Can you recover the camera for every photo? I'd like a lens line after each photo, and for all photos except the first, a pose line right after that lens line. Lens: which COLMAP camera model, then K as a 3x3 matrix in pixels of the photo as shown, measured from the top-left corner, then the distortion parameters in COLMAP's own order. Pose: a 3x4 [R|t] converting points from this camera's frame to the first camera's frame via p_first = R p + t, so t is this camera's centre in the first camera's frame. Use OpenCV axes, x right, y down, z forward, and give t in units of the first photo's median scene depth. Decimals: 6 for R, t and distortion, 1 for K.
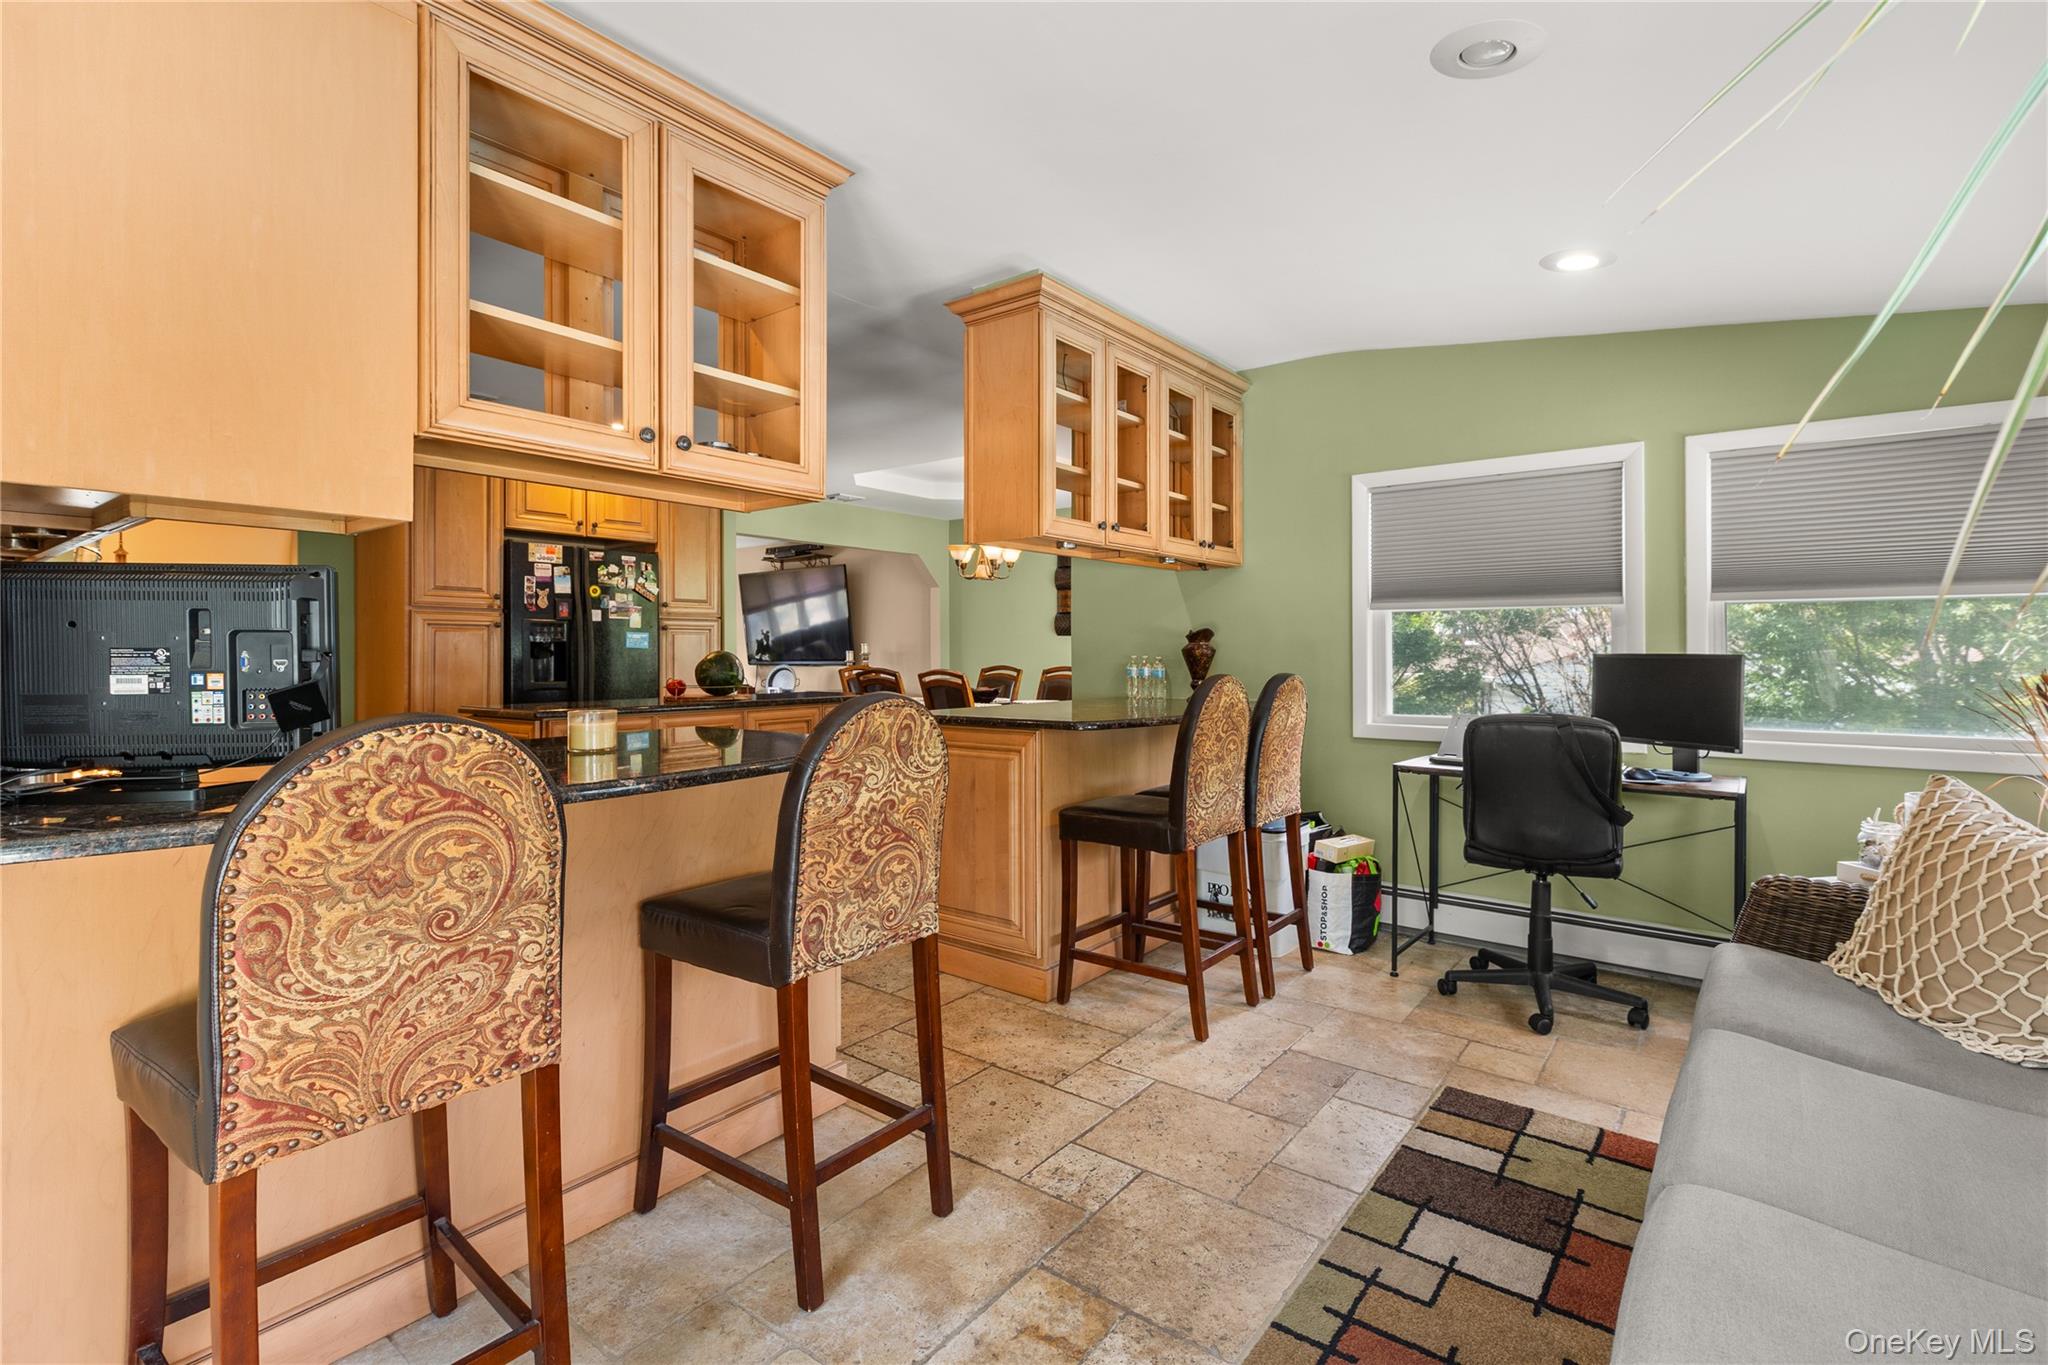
lens RADIAL K [[930.6, 0, 1027.5], [0, 930.6, 650.7], [0, 0, 1]] dist [0.004920, -0.002099]
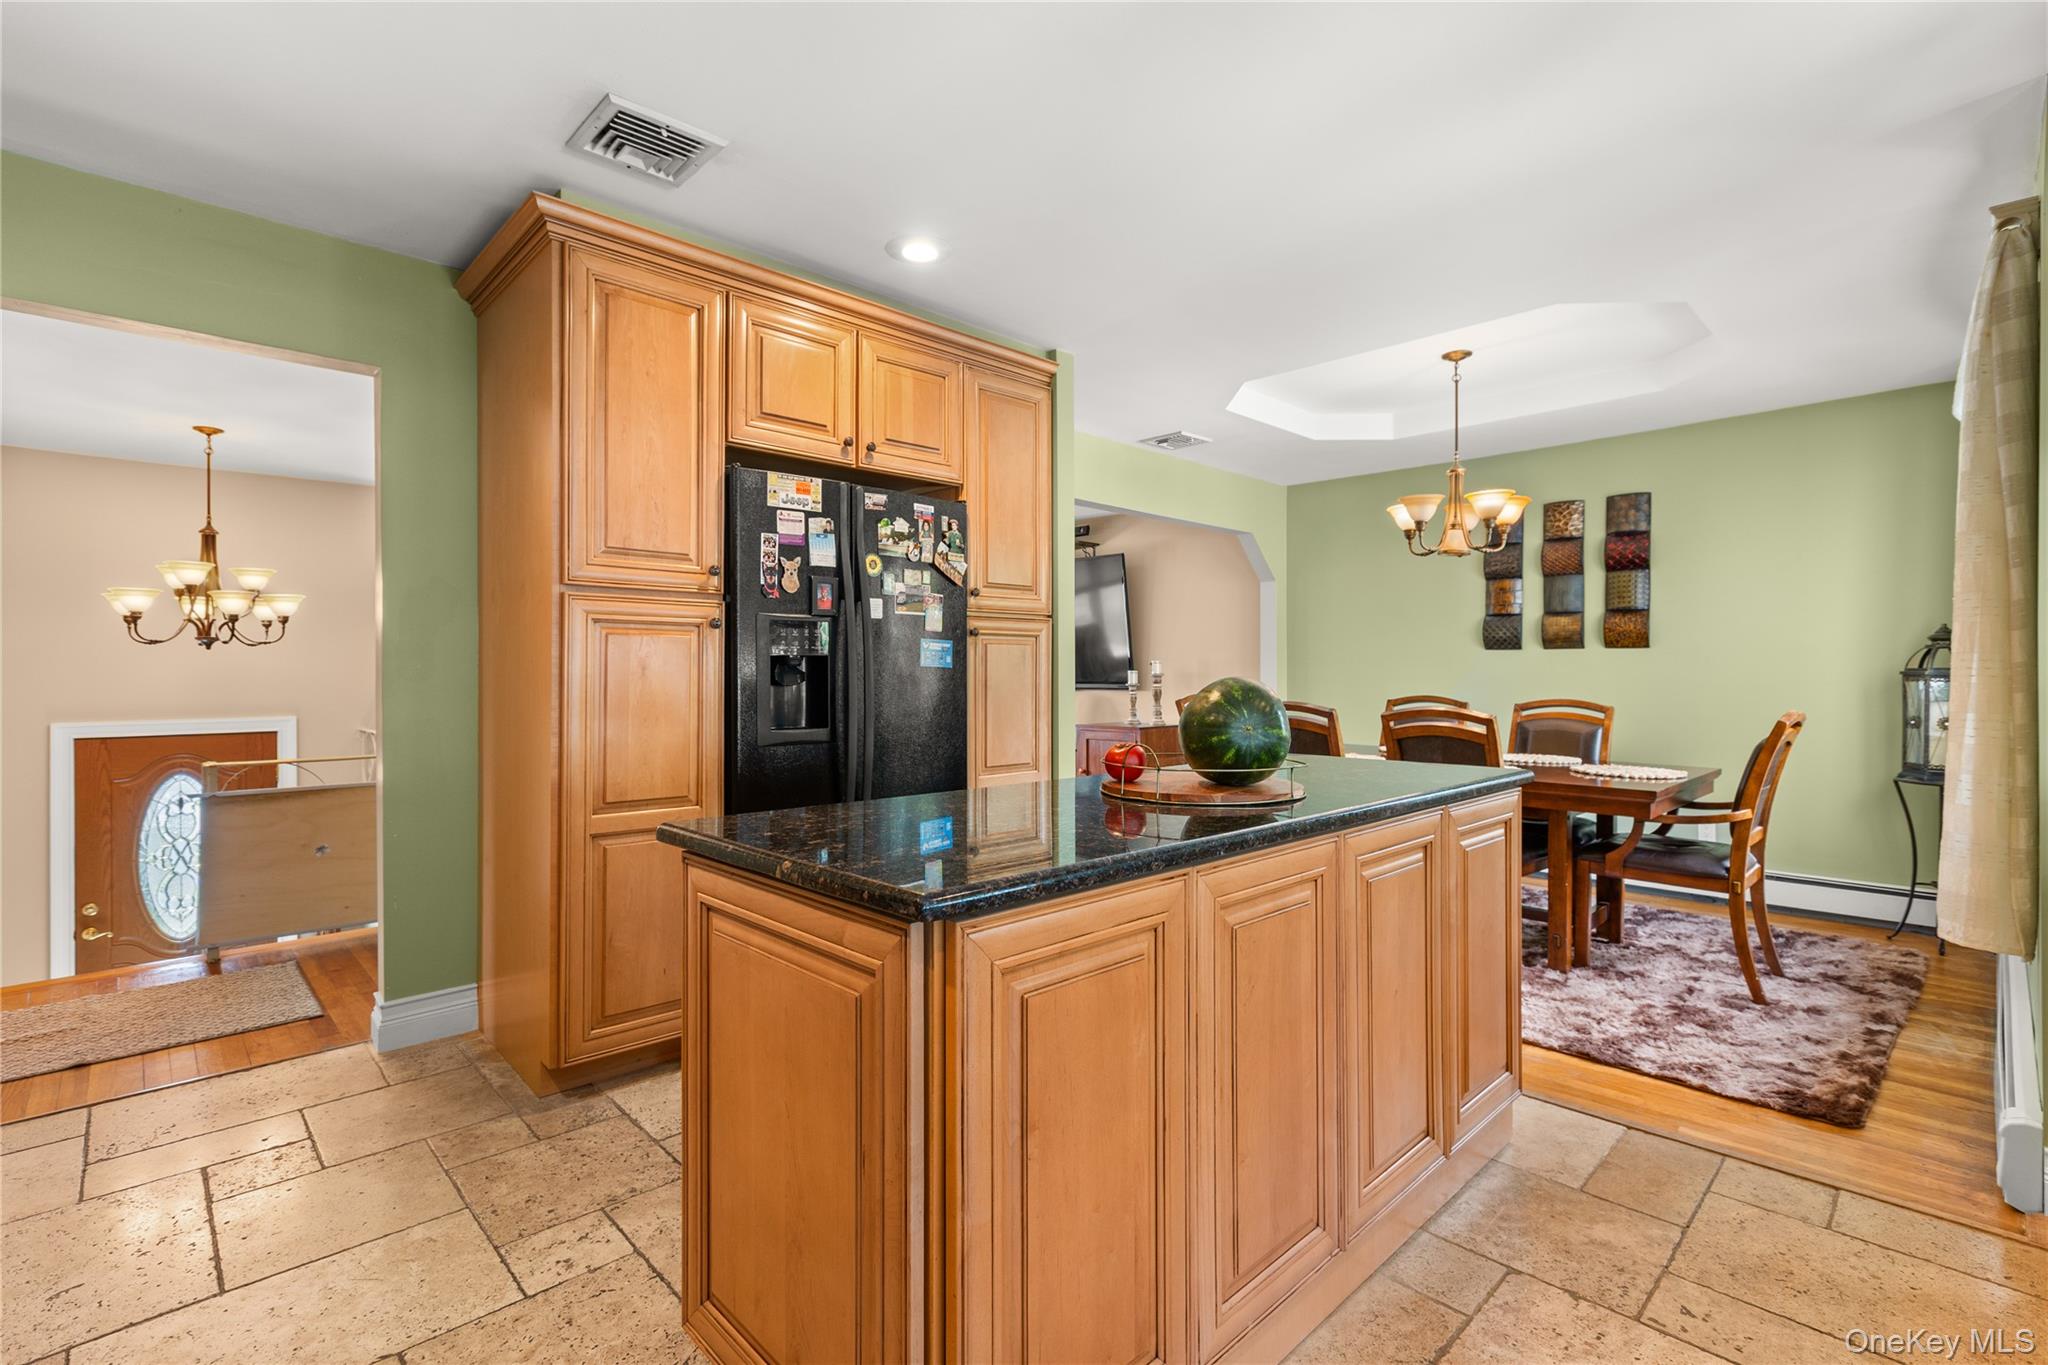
lens RADIAL K [[930.6, 0, 1023.5], [0, 930.6, 673.4], [0, 0, 1]] dist [0.004920, -0.002099]
pose [[0.988122, 0.006489, -0.153537, -0.289575], [-0.005619, 0.999966, 0.006101, -0.002946], [0.153571, -0.005166, 0.988124, 0.464364]]
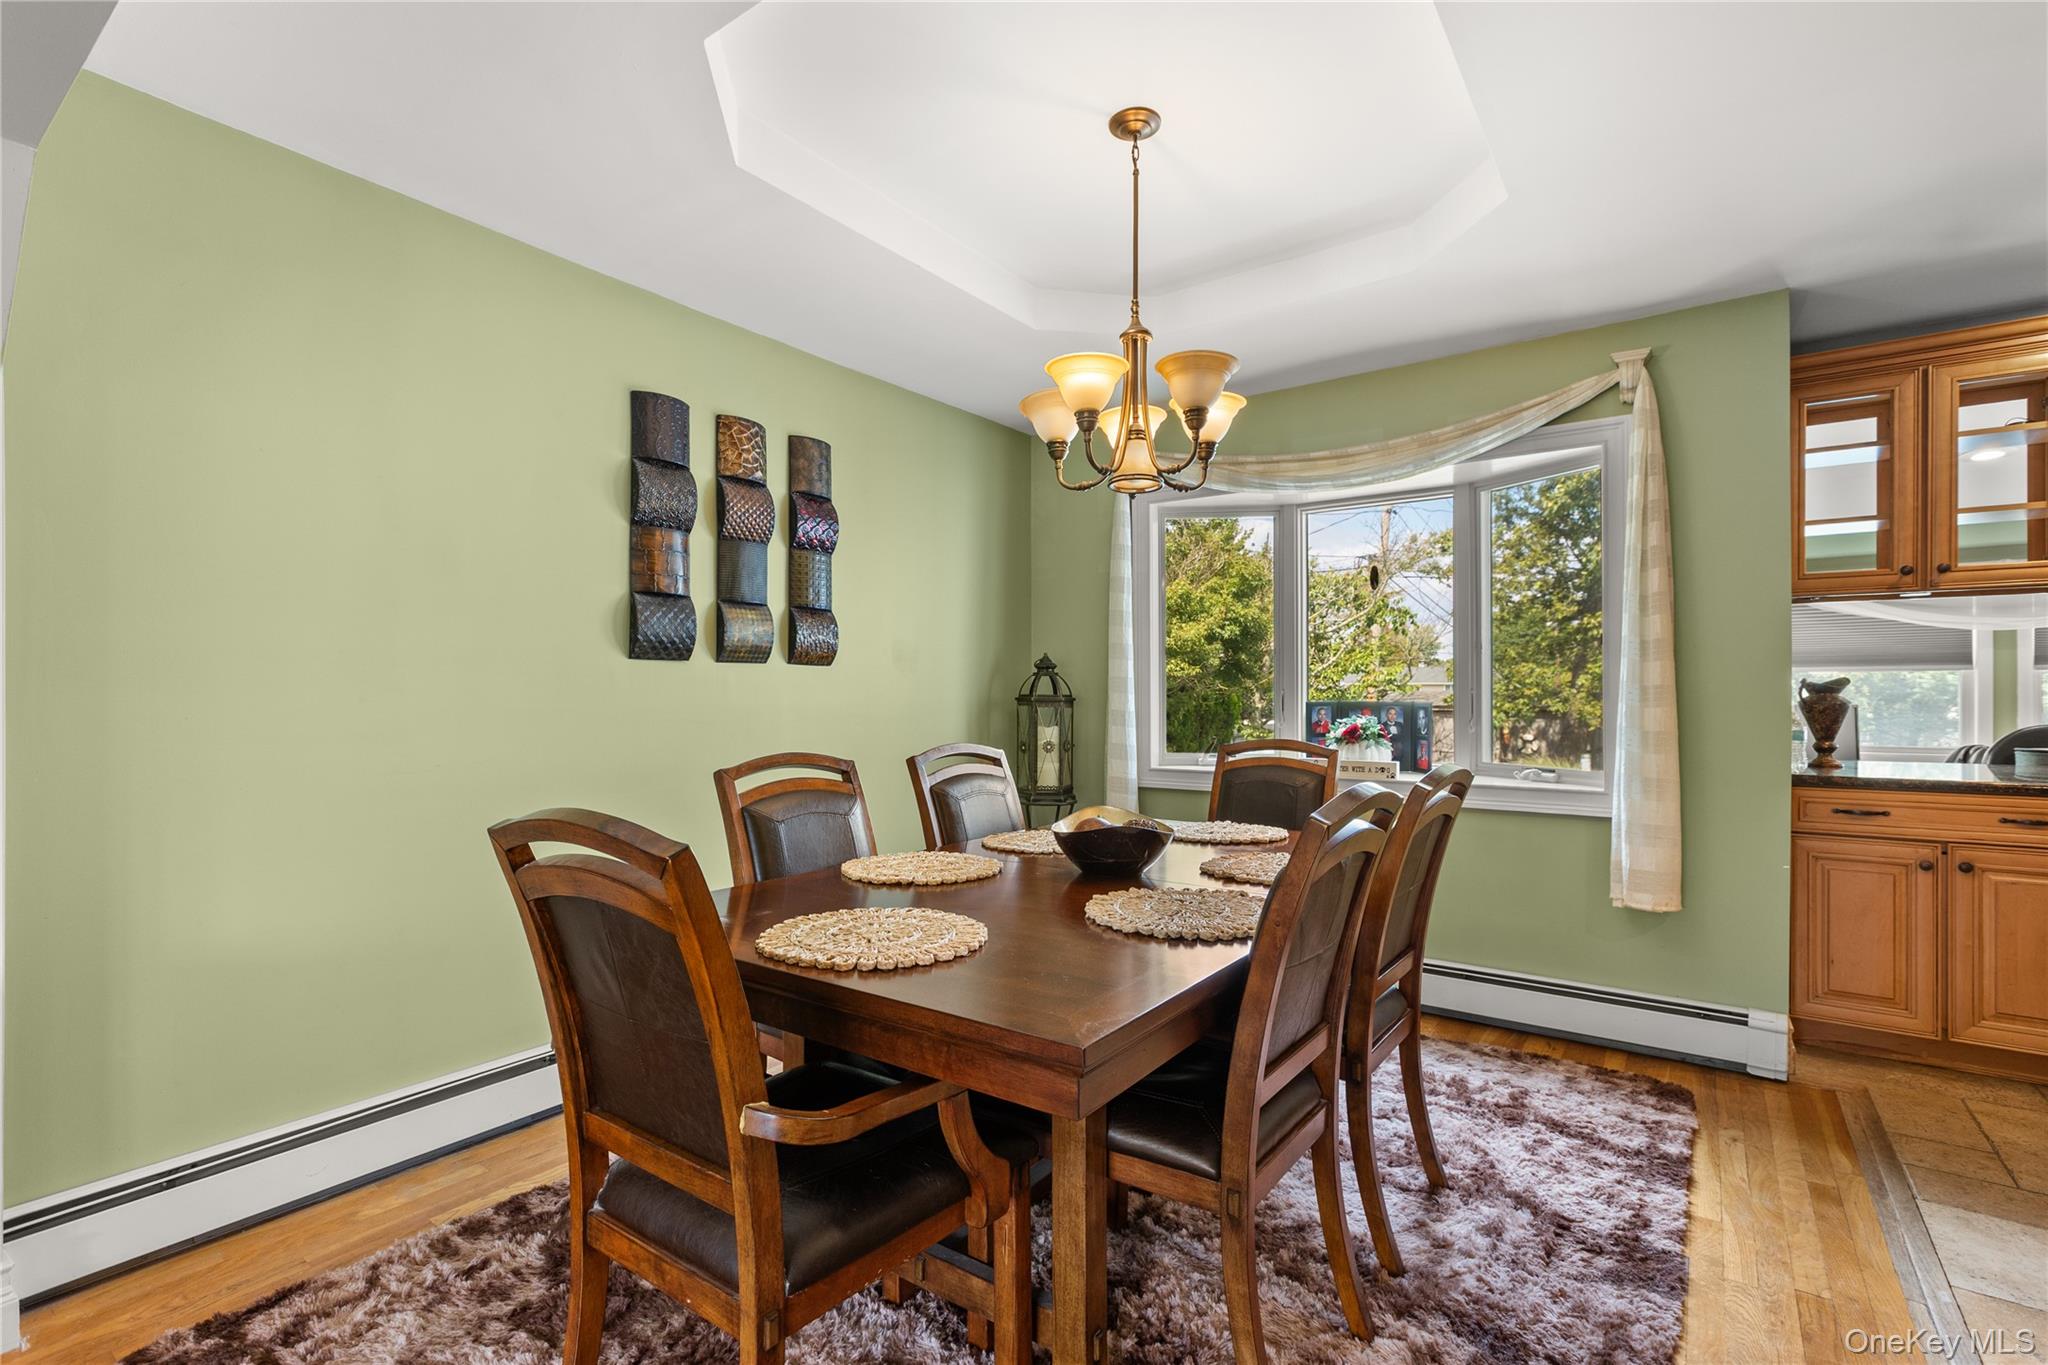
lens RADIAL K [[930.6, 0, 1023.2], [0, 930.6, 693.2], [0, 0, 1]] dist [0.004920, -0.002099]
pose [[-0.019285, 0.005397, 0.999799, -0.470476], [-0.001186, 0.999985, -0.005421, -0.003139], [-0.999813, -0.001290, -0.019278, 1.325641]]
